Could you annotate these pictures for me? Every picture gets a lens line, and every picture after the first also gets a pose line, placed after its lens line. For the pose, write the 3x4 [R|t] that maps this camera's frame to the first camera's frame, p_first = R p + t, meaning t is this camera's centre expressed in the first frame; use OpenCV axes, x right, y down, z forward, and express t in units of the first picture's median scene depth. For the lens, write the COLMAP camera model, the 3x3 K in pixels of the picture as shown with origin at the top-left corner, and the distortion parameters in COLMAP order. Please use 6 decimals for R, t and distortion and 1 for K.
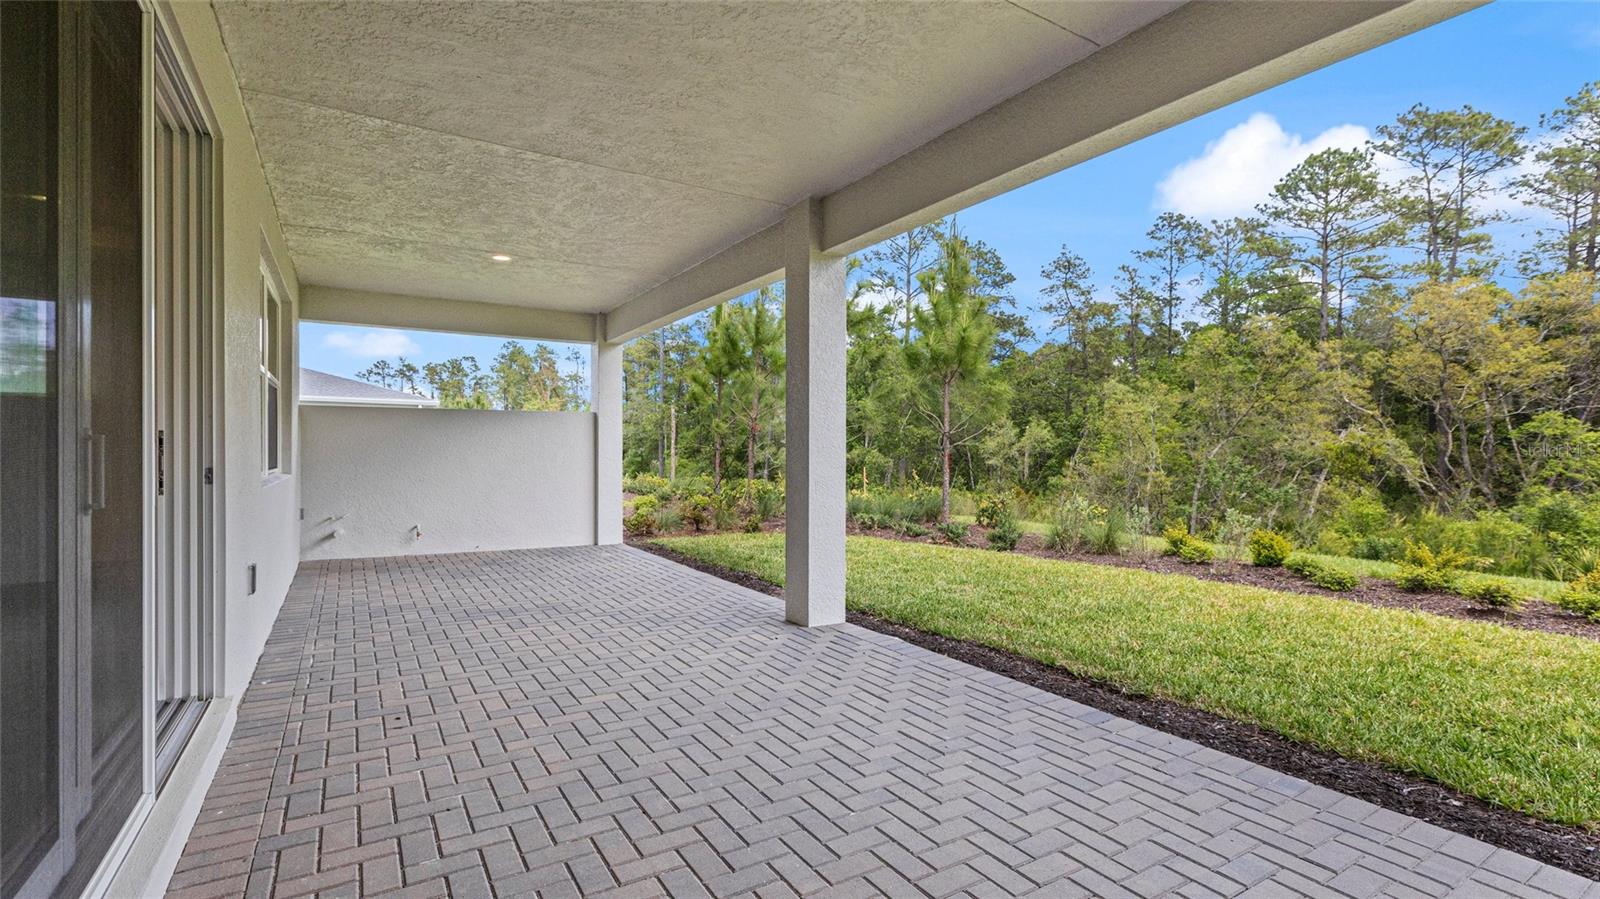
lens RADIAL K [[717.5, 0, 803.6], [0, 717.5, 452.4], [0, 0, 1]] dist [0.000483, -0.000624]
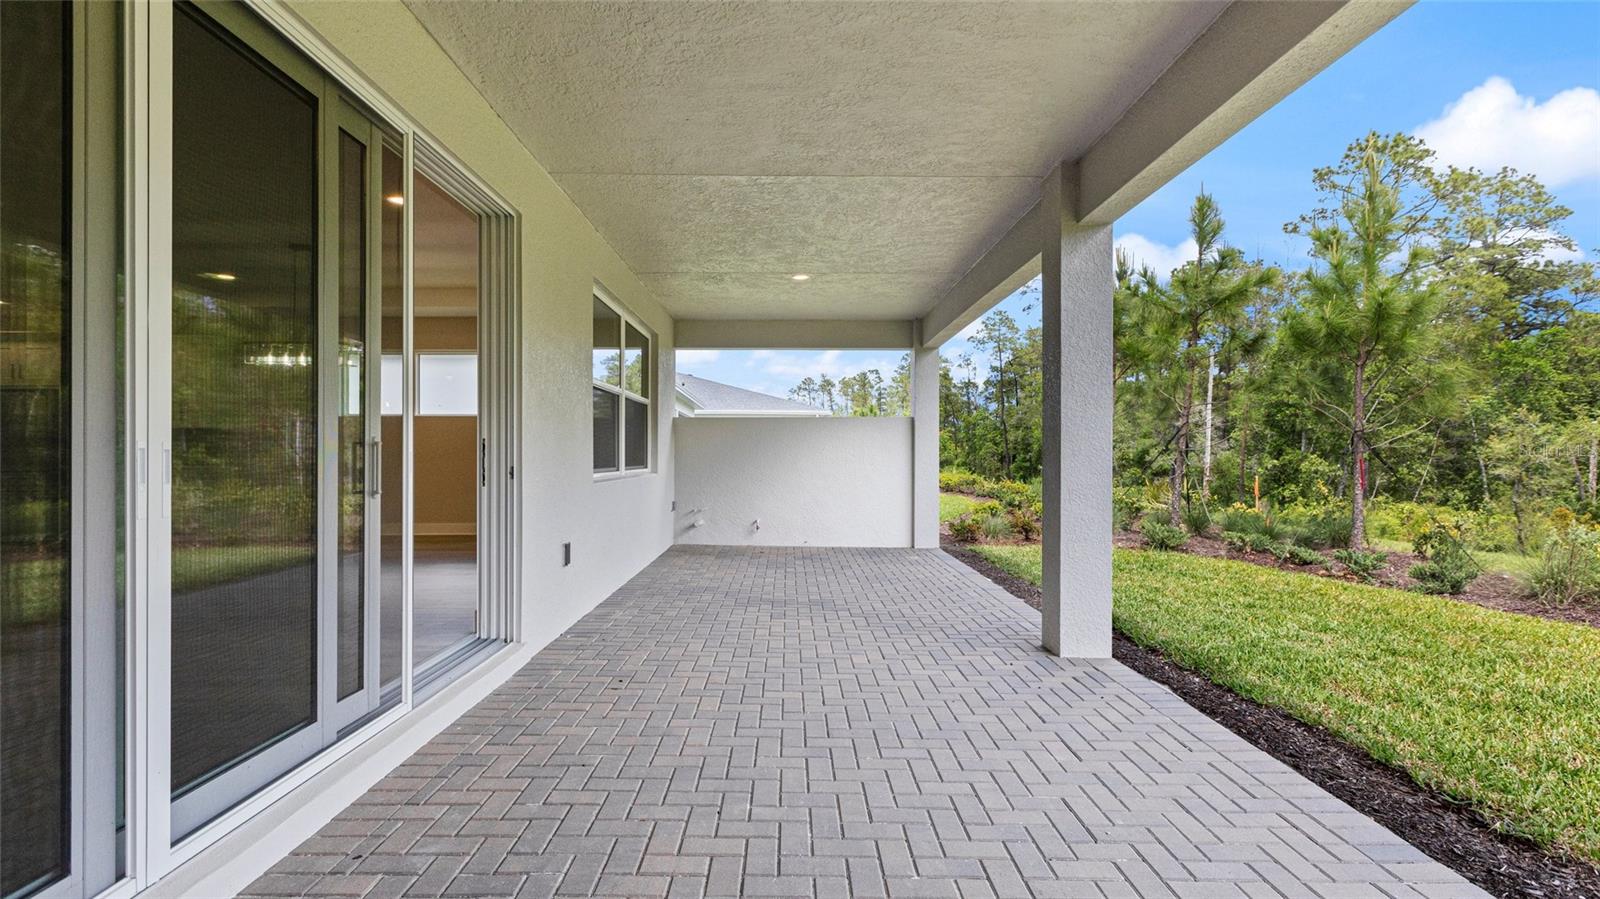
lens RADIAL K [[717.5, 0, 803.6], [0, 717.5, 452.4], [0, 0, 1]] dist [0.000483, -0.000624]
pose [[0.853474, -0.001355, -0.521134, 0.203531], [-0.002308, 0.999977, -0.006381, 0.002190], [0.521130, 0.006649, 0.853451, 0.101694]]
